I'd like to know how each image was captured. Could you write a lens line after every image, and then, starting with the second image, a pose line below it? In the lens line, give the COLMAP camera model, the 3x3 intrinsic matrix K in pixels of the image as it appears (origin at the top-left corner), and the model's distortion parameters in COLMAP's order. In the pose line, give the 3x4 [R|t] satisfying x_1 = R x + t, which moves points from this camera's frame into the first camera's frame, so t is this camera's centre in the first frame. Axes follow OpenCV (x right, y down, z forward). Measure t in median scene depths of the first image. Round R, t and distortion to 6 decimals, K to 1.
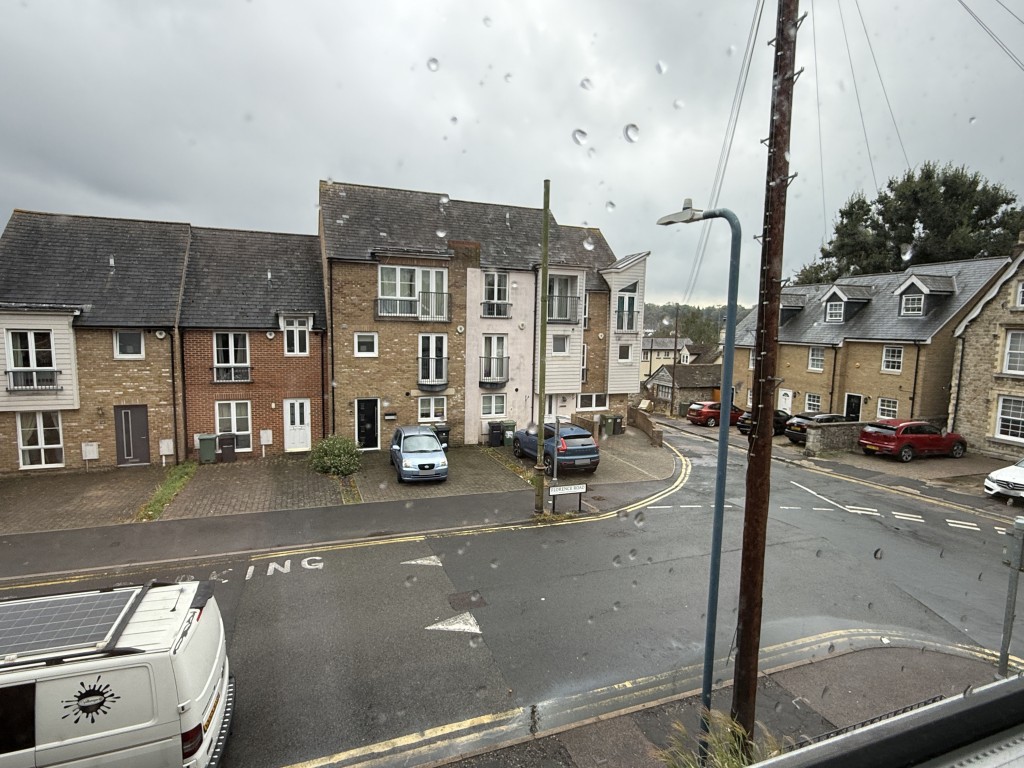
lens RADIAL K [[541.9, 0, 512.0], [0, 541.9, 384.0], [0, 0, 1]] dist [-0.000826, -0.000049]
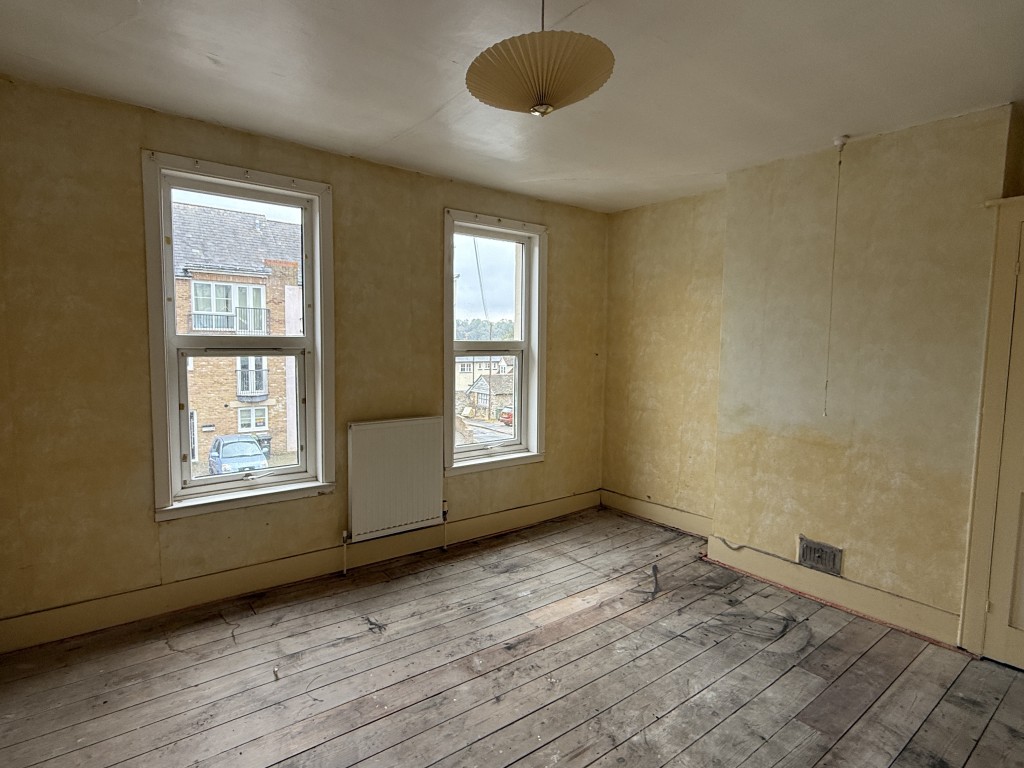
lens RADIAL K [[541.9, 0, 512.0], [0, 541.9, 384.0], [0, 0, 1]] dist [-0.000826, -0.000049]
pose [[0.956026, -0.028278, 0.291915, 0.027643], [0.036285, 0.999098, -0.022051, 0.019393], [-0.291028, 0.031674, 0.956190, -0.145638]]
